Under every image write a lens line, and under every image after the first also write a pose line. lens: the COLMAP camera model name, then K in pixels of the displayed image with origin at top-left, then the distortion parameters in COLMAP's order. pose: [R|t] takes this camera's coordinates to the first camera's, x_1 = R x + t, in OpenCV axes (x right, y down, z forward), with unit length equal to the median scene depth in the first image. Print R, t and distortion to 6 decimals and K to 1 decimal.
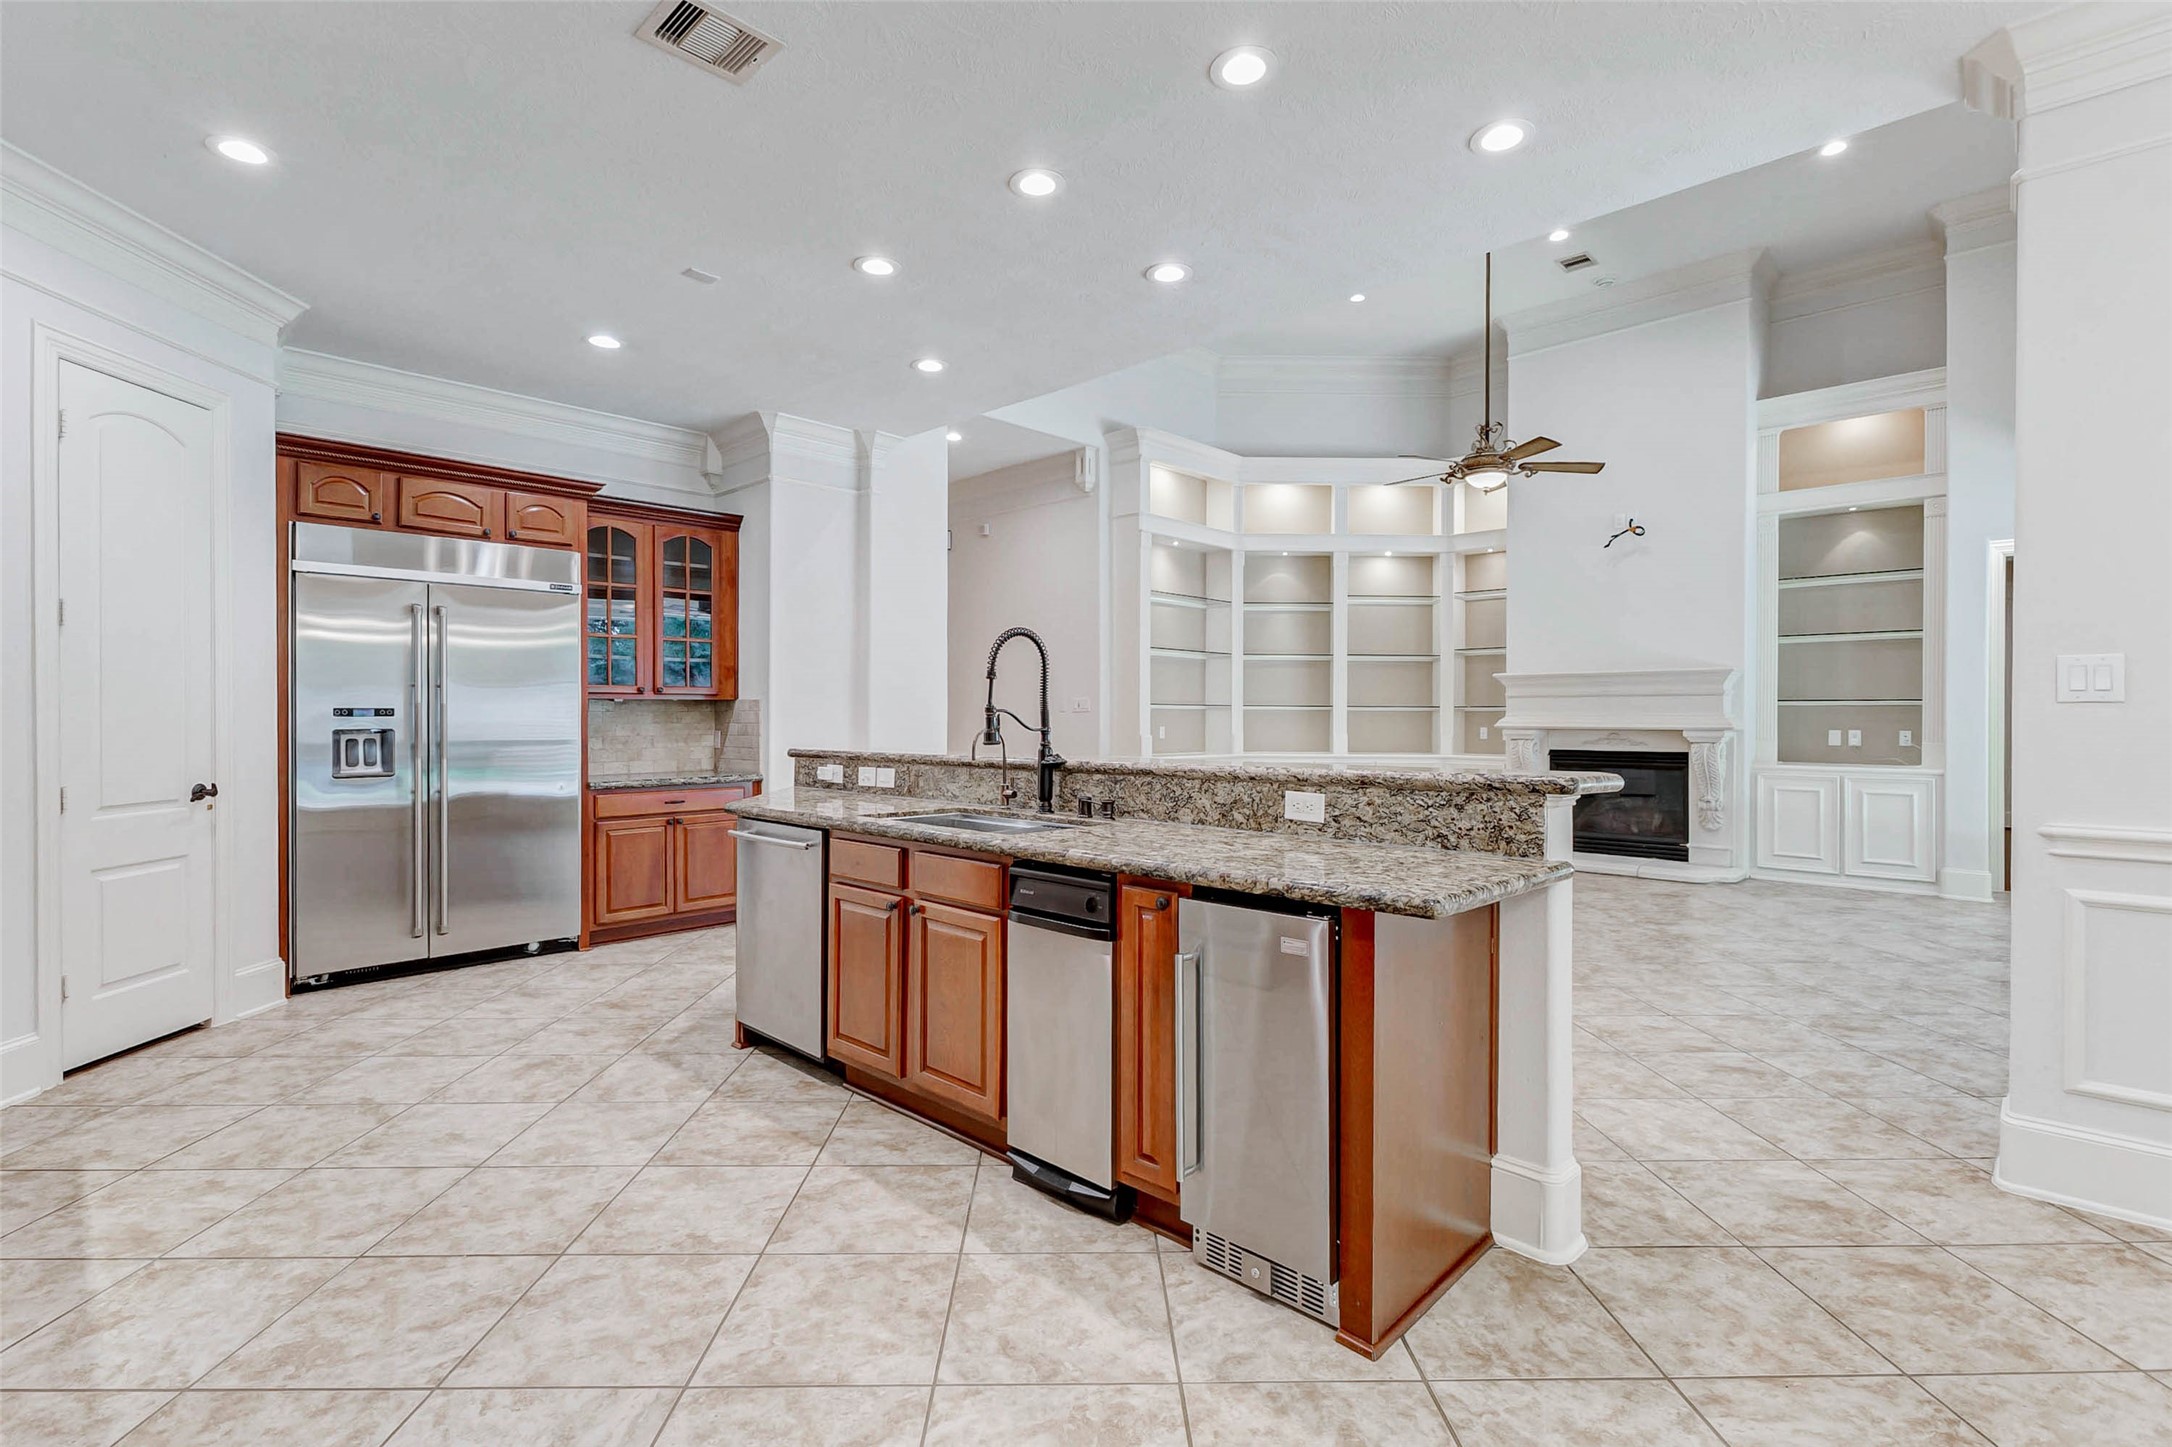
lens RADIAL K [[1023.5, 0, 1095.1], [0, 1023.5, 708.7], [0, 0, 1]] dist [-0.001489, -0.000019]
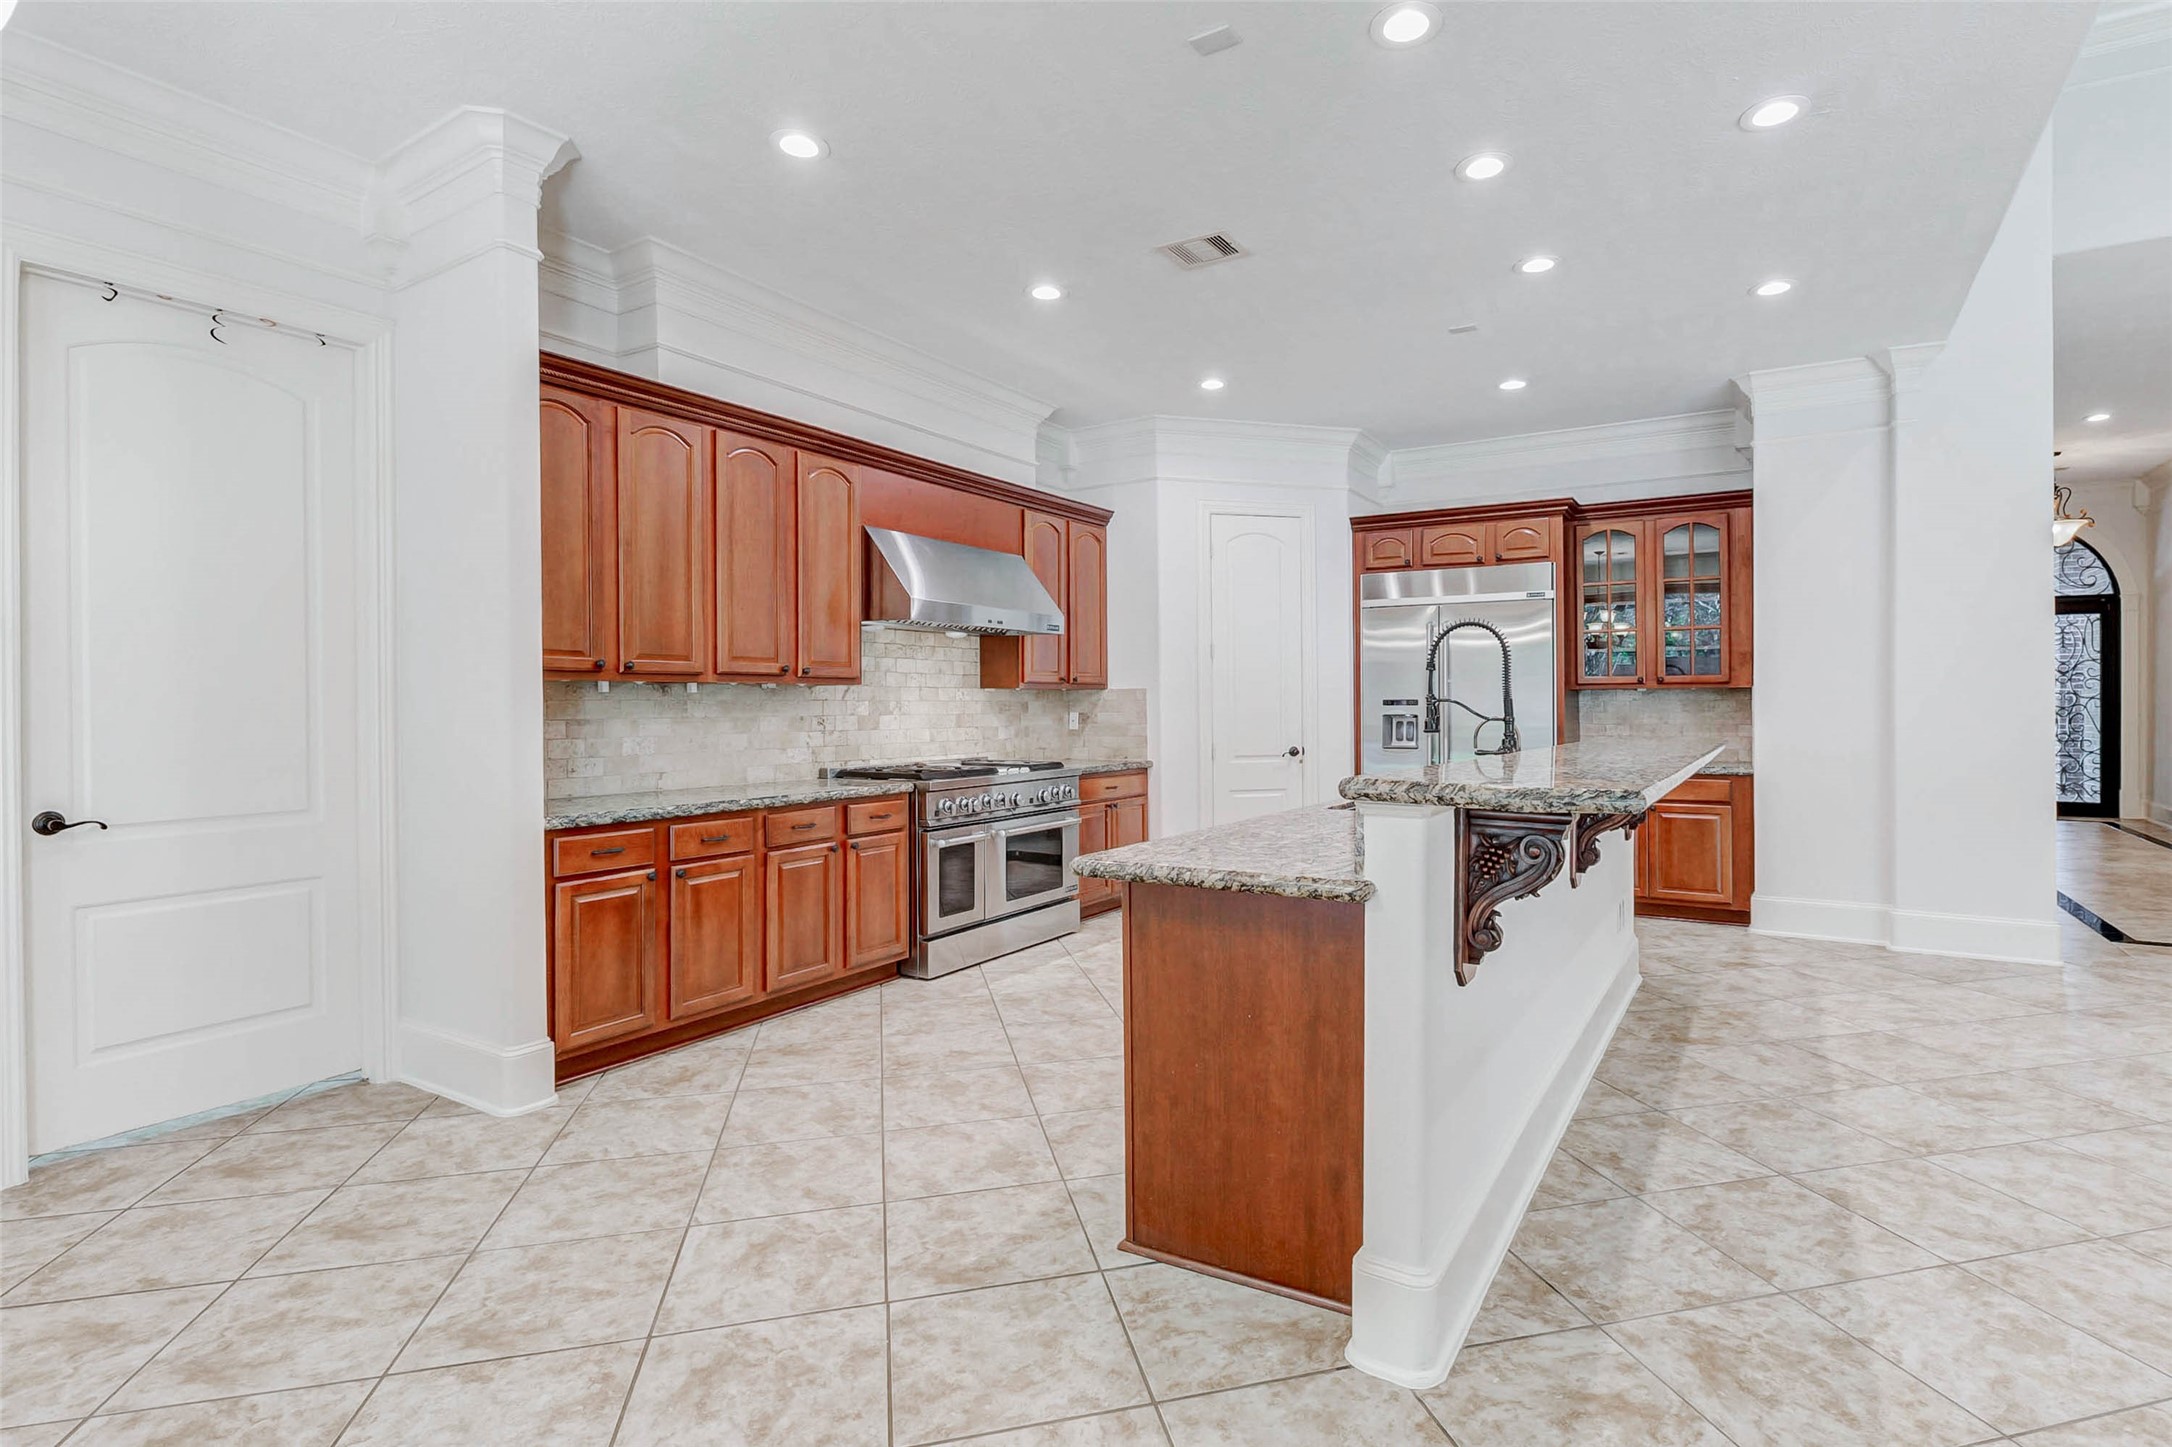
lens RADIAL K [[1066.4, 0, 1139.3], [0, 1066.4, 710.4], [0, 0, 1]] dist [0.004235, 0.000415]
pose [[0.224523, 0.007117, -0.974443, 0.659412], [0.010382, 0.999899, 0.009695, -0.003840], [0.974413, -0.012294, 0.224427, 0.329647]]
